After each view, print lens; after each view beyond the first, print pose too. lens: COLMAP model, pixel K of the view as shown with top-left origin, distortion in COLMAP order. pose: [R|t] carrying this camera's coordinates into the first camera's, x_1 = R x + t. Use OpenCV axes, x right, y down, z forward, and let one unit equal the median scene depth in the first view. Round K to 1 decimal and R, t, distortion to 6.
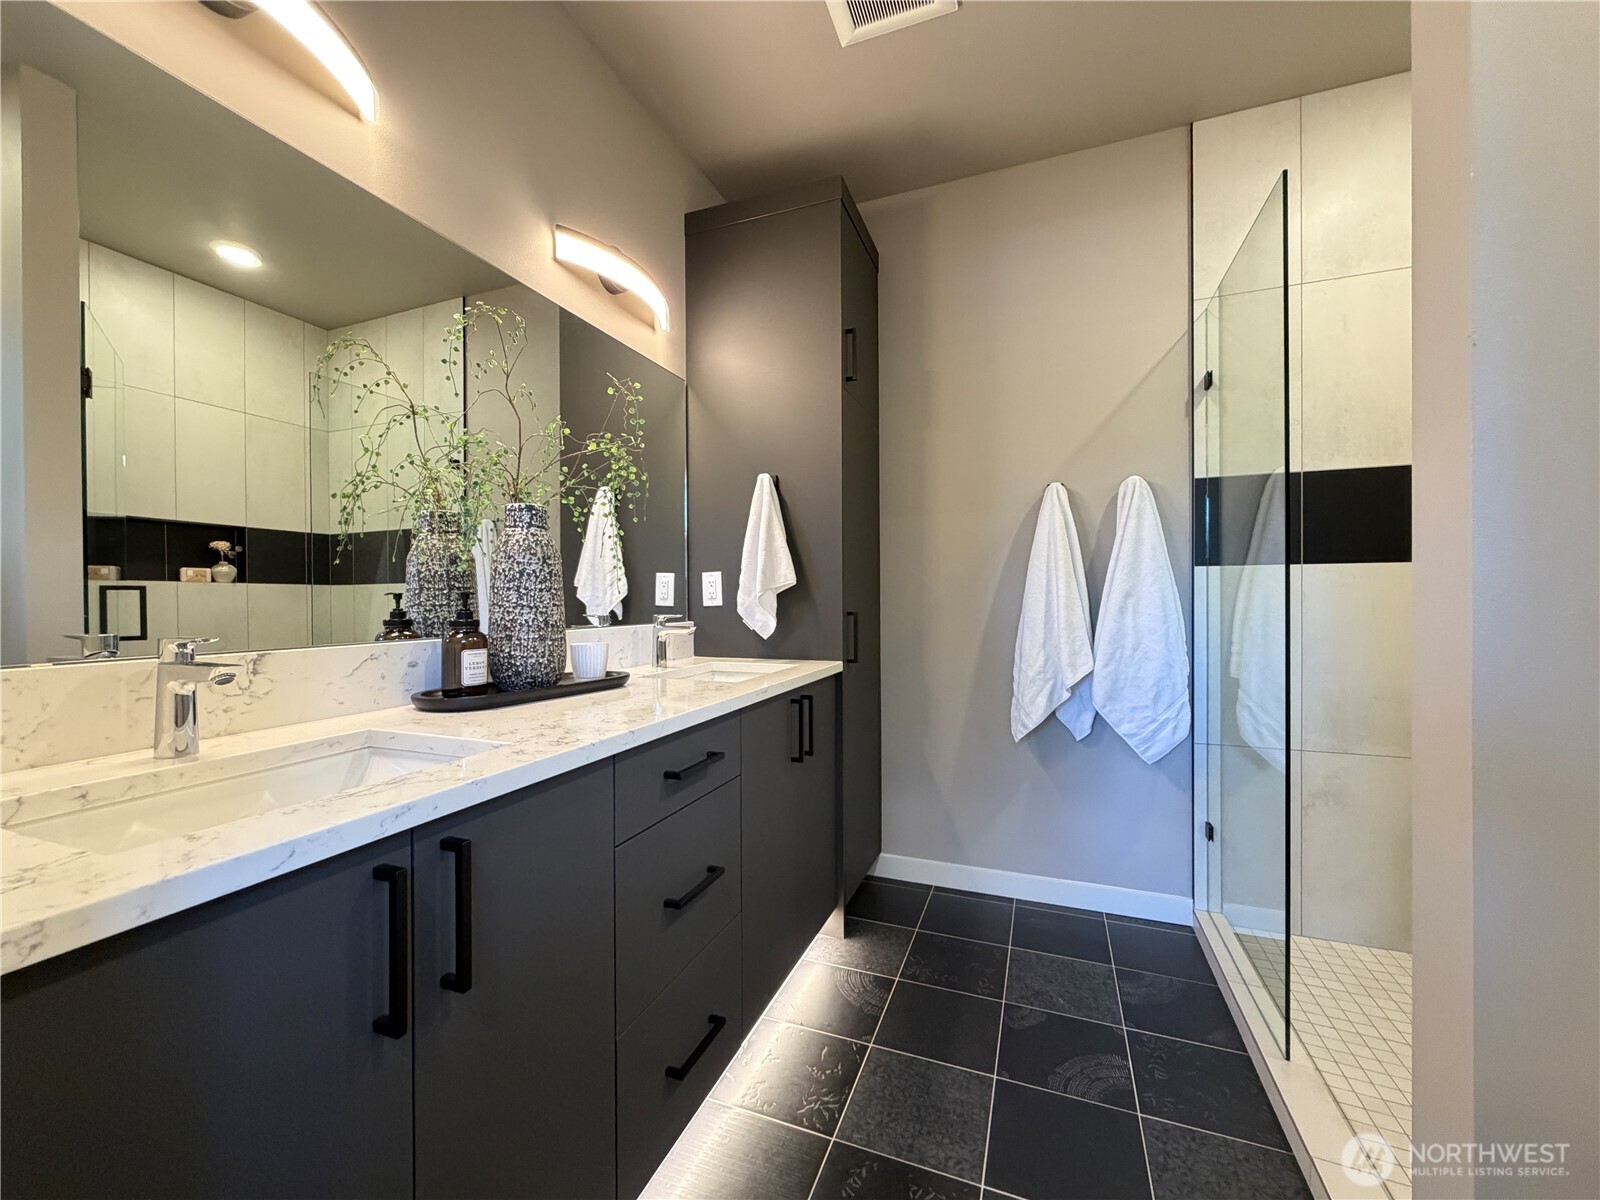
lens RADIAL K [[643.6, 0, 798.5], [0, 643.6, 601.5], [0, 0, 1]] dist [0.001957, 0.000445]
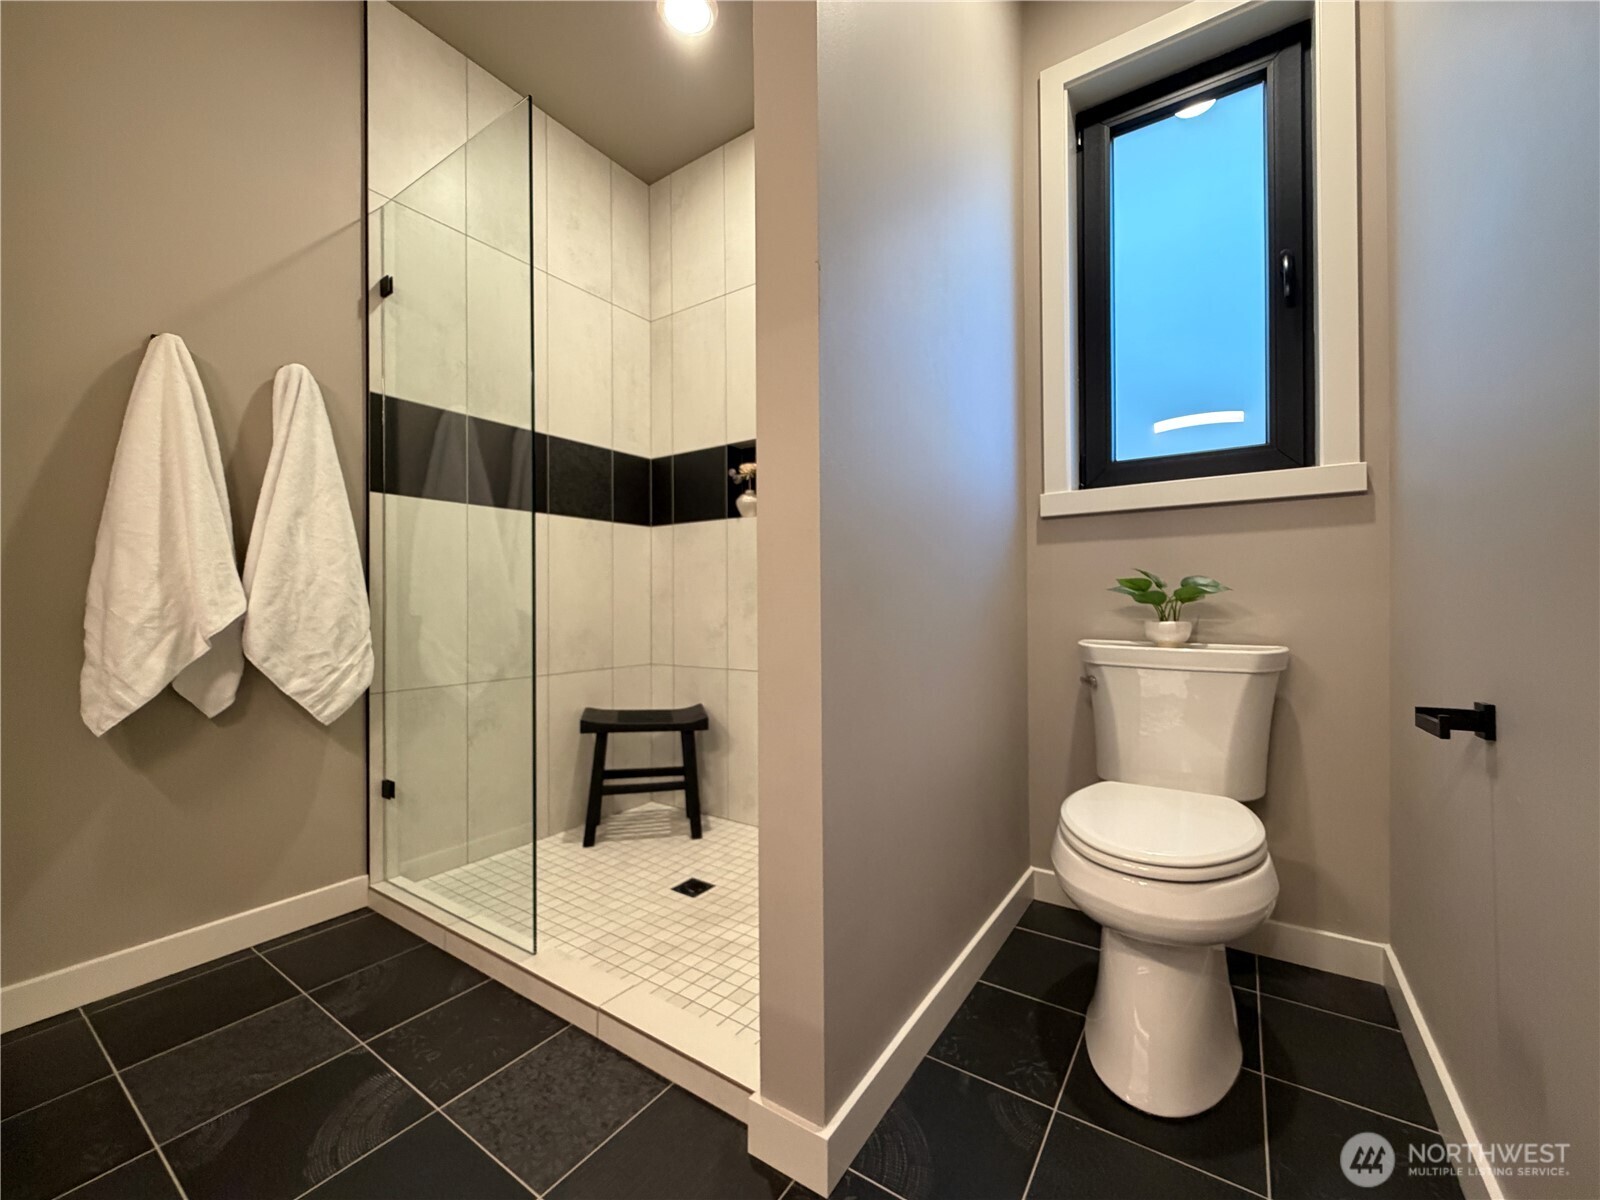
lens RADIAL K [[643.6, 0, 801.1], [0, 643.6, 599.0], [0, 0, 1]] dist [0.001957, 0.000445]
pose [[0.225742, 0.008189, 0.974153, -0.107279], [0.007202, 0.999923, -0.010075, 0.106335], [-0.974161, 0.009291, 0.225665, 0.237082]]
